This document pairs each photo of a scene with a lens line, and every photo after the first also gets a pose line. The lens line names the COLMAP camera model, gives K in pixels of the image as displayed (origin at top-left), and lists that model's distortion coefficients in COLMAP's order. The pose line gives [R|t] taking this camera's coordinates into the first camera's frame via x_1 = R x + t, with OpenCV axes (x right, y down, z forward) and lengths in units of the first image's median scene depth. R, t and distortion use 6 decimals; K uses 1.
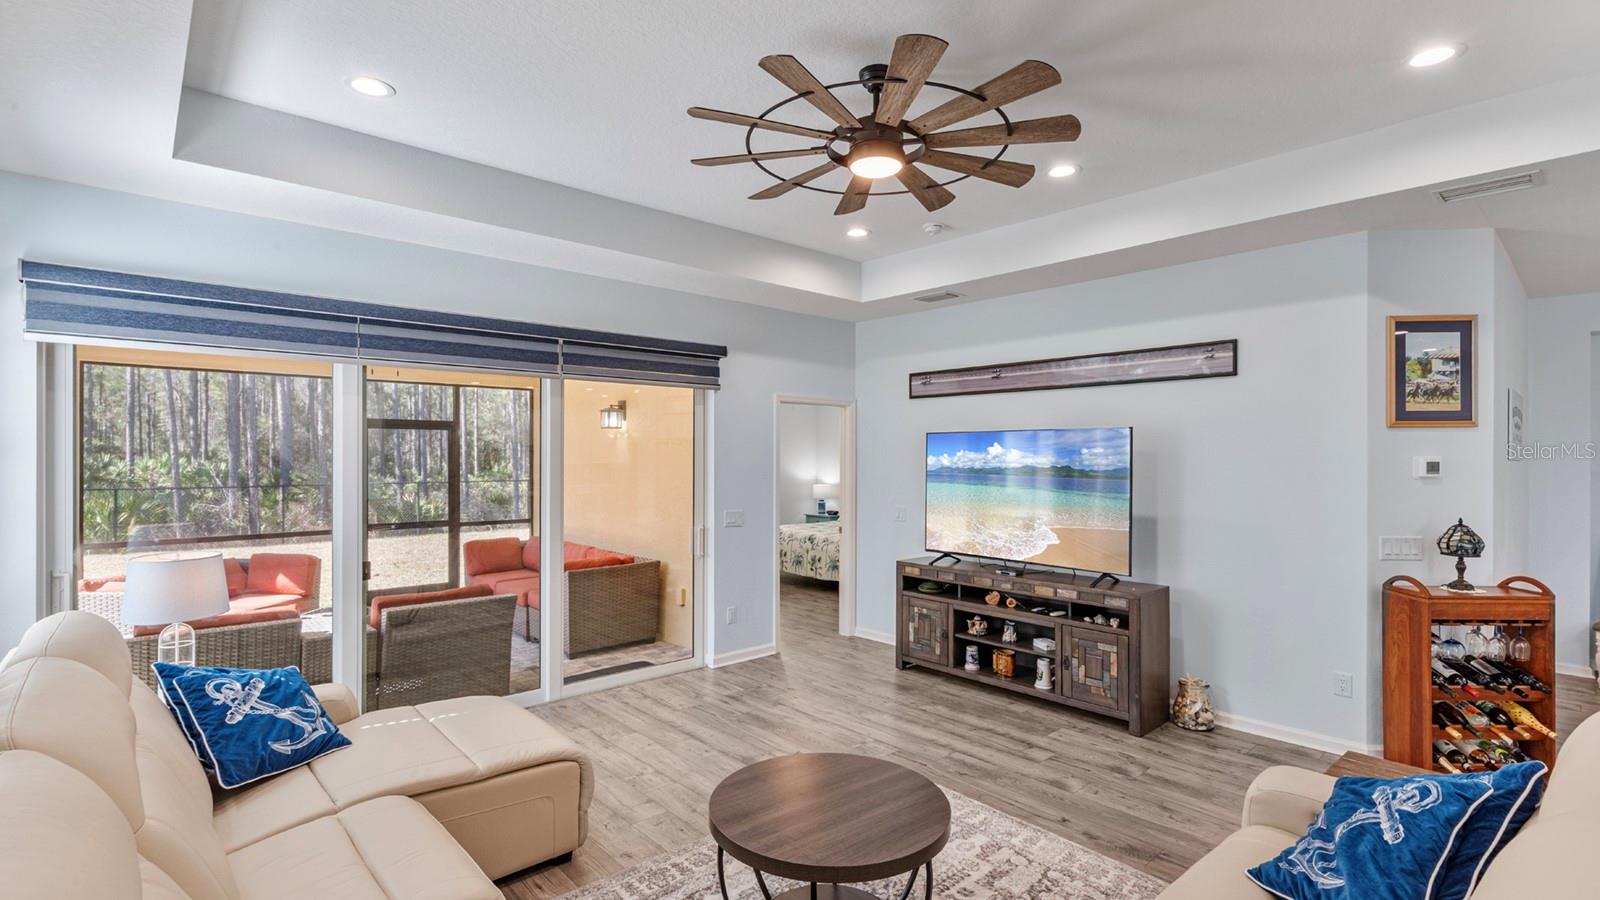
lens RADIAL K [[738.4, 0, 794.9], [0, 738.4, 456.0], [0, 0, 1]] dist [-0.003834, -0.000126]
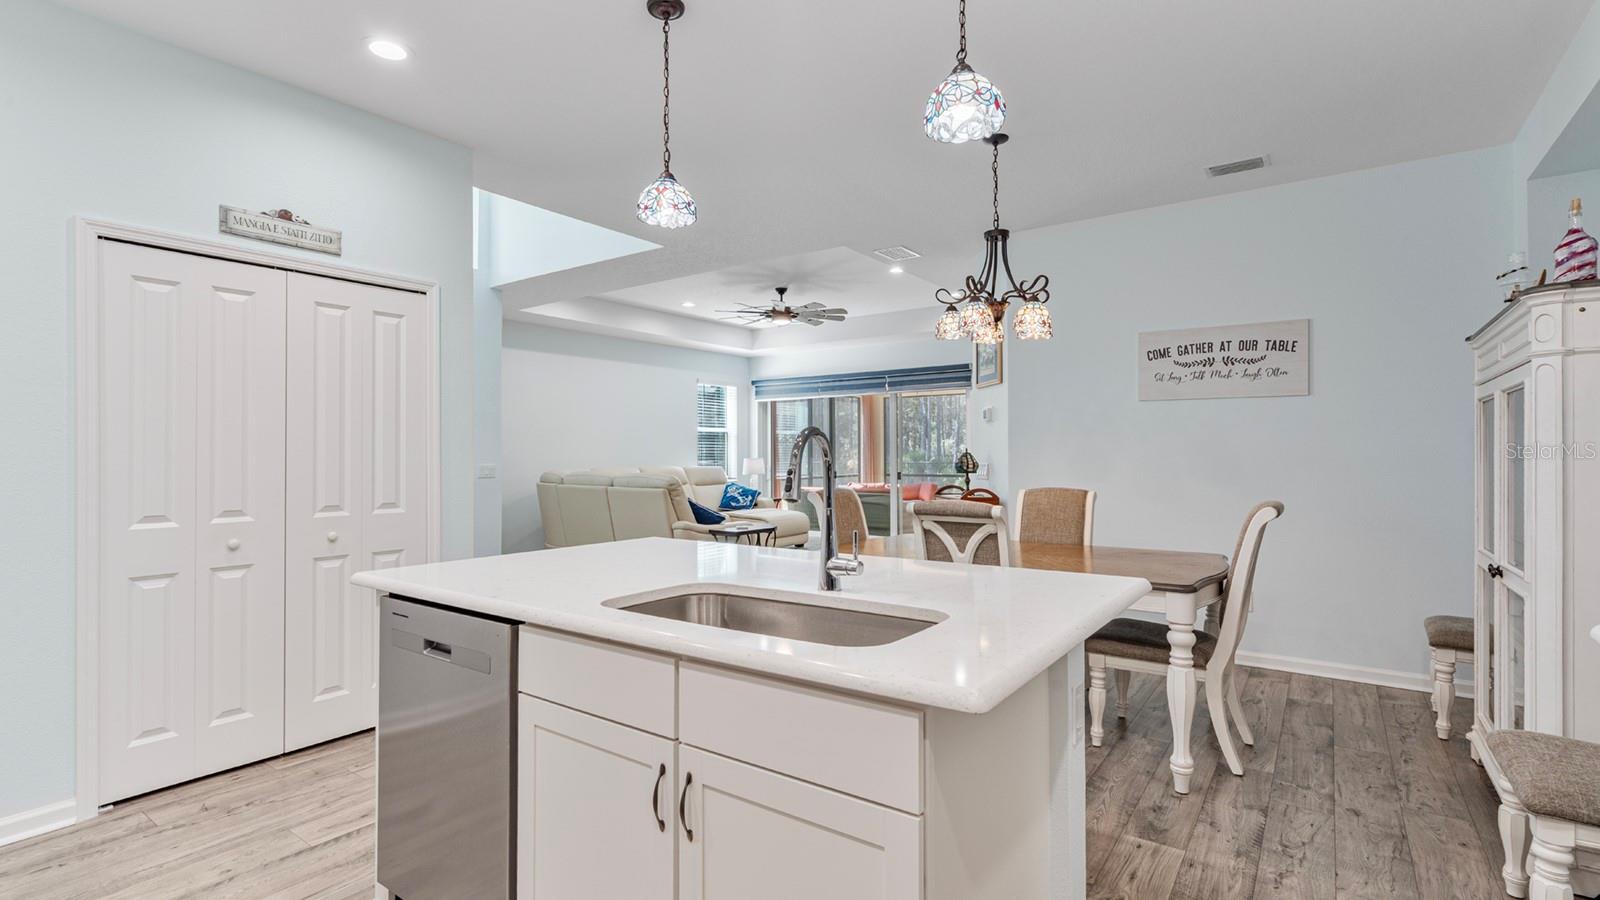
lens RADIAL K [[755.9, 0, 793.2], [0, 755.9, 447.0], [0, 0, 1]] dist [0.000710, -0.000480]
pose [[0.200108, -0.012168, -0.979698, 1.860094], [0.004527, 0.999924, -0.011495, 0.078666], [0.979763, -0.002135, 0.200148, 0.286796]]
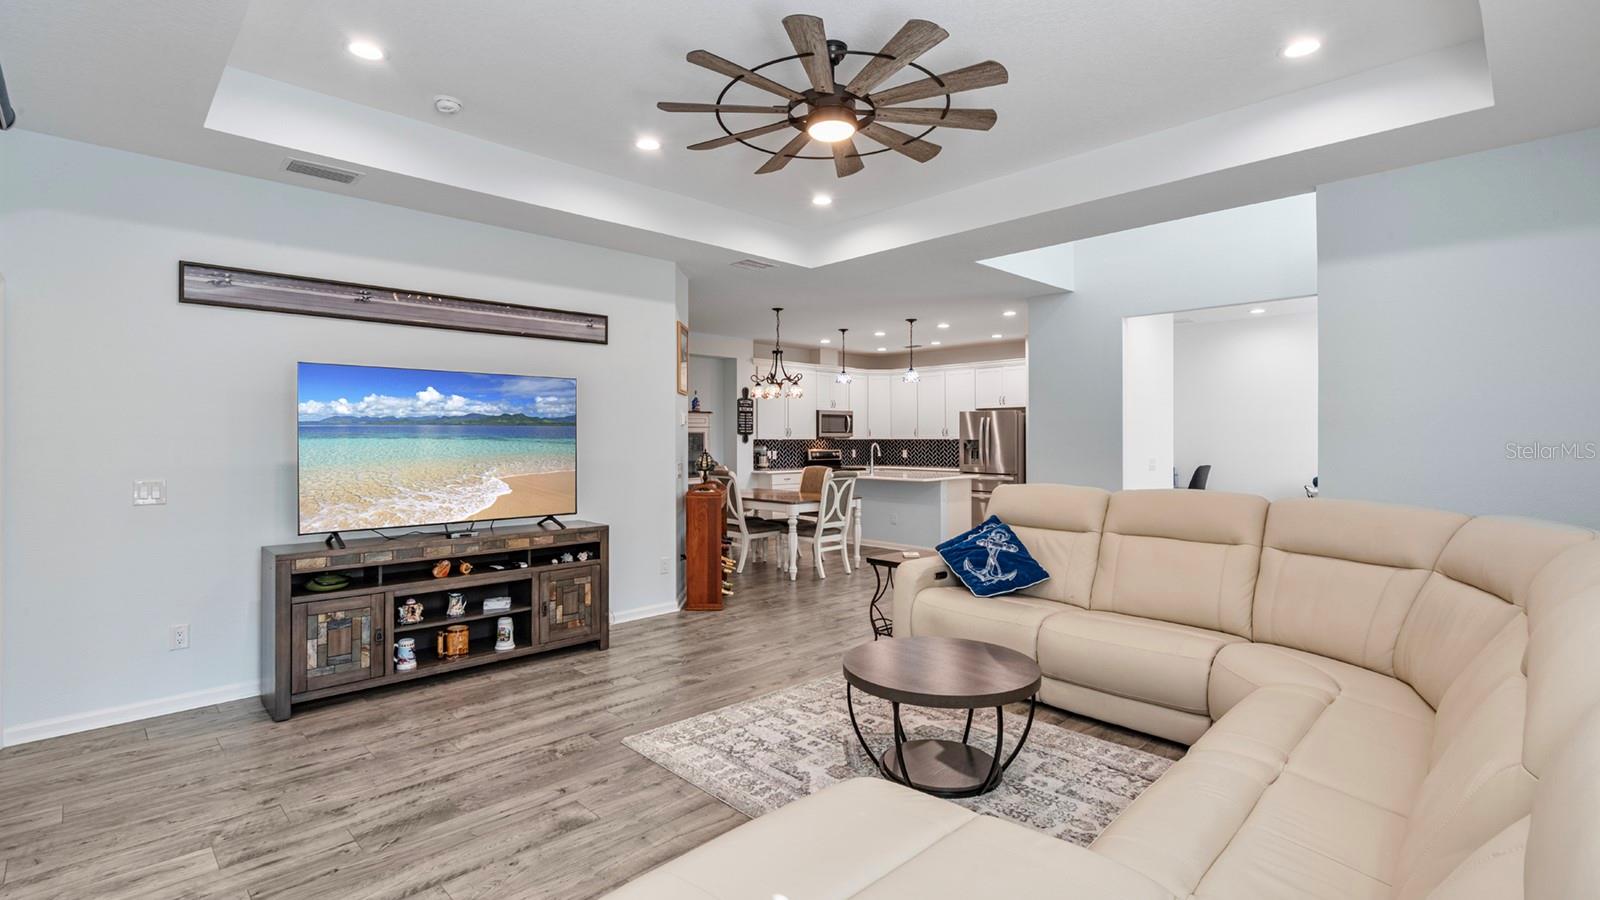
lens RADIAL K [[729.7, 0, 795.6], [0, 729.7, 432.1], [0, 0, 1]] dist [-0.003262, -0.000031]
pose [[-0.039940, 0.007661, 0.999173, -0.622906], [0.000597, 0.999971, -0.007643, 0.047246], [-0.999202, 0.000291, -0.039944, 0.685956]]
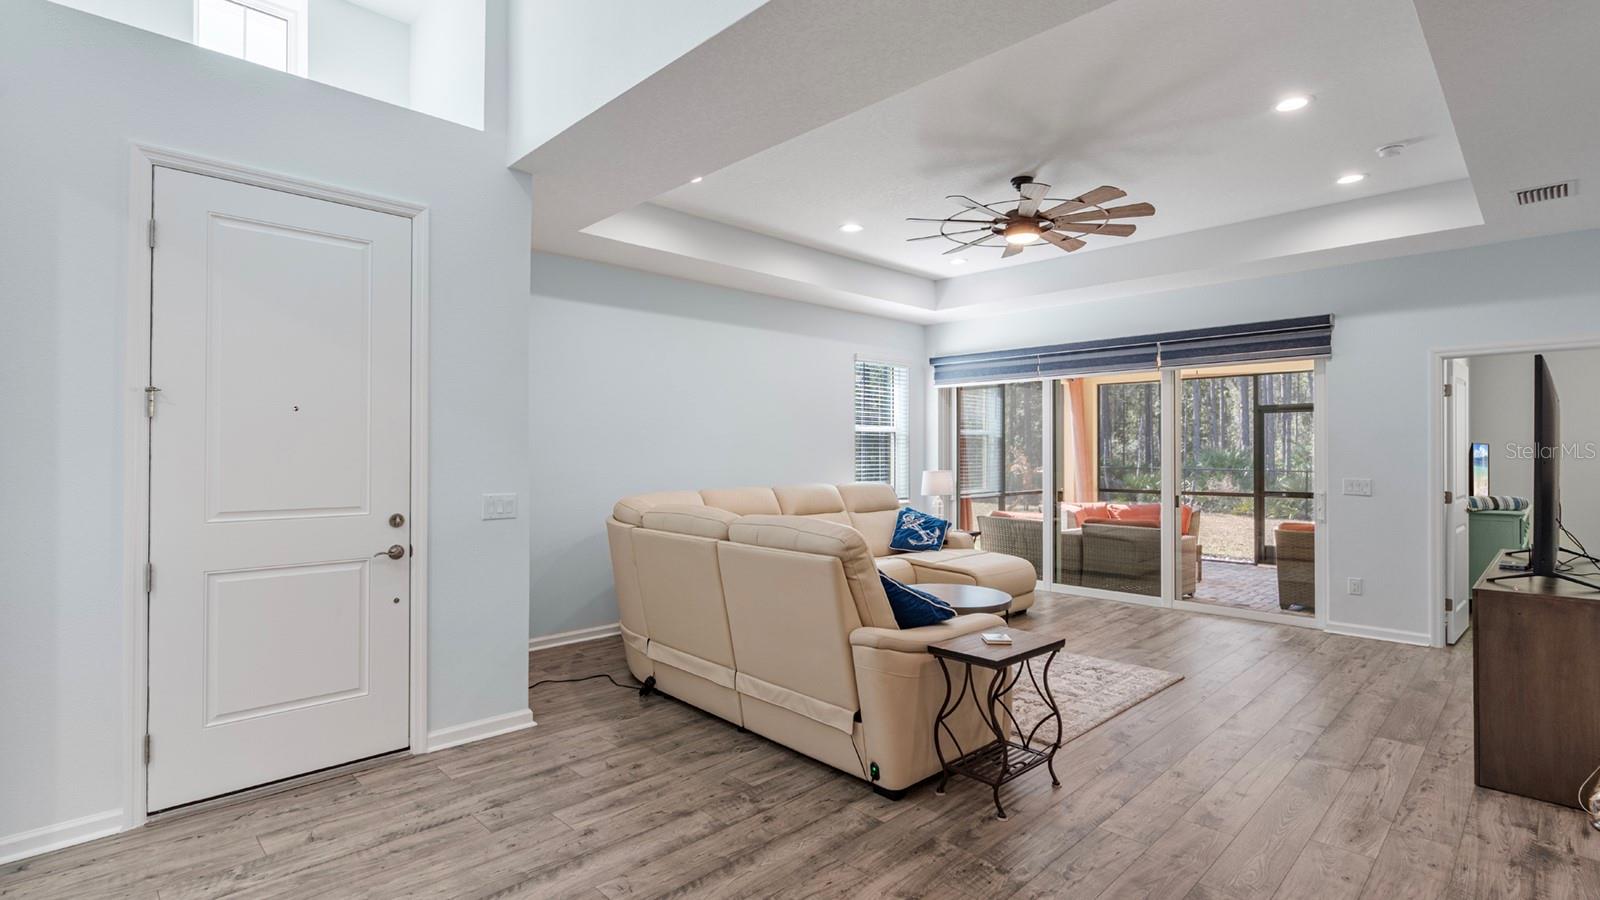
lens RADIAL K [[755.9, 0, 793.2], [0, 755.9, 447.0], [0, 0, 1]] dist [0.000710, -0.000480]
pose [[0.037406, -0.009837, -0.999252, 1.083740], [0.001165, 0.999951, -0.009800, 0.050390], [0.999299, -0.000798, 0.037416, 0.273926]]
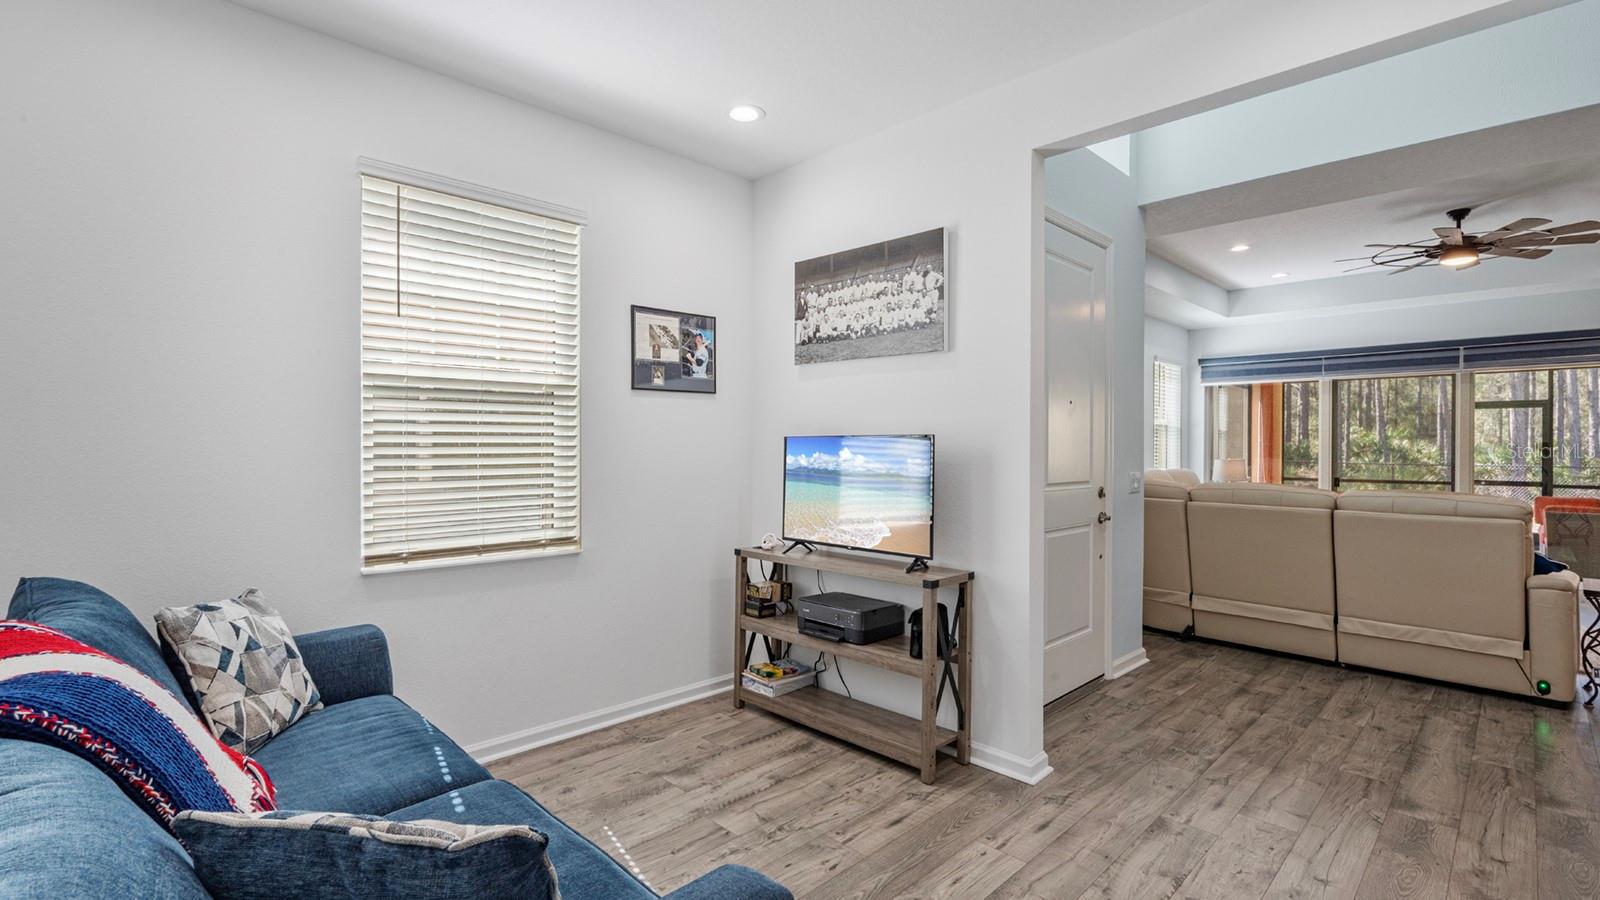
lens RADIAL K [[728.7, 0, 793.1], [0, 728.7, 446.5], [0, 0, 1]] dist [-0.002171, 0.000797]
pose [[0.041333, -0.001042, -0.999145, 1.201636], [-0.003346, 0.999994, -0.001181, 0.061427], [0.999140, 0.003392, 0.041329, -0.498077]]
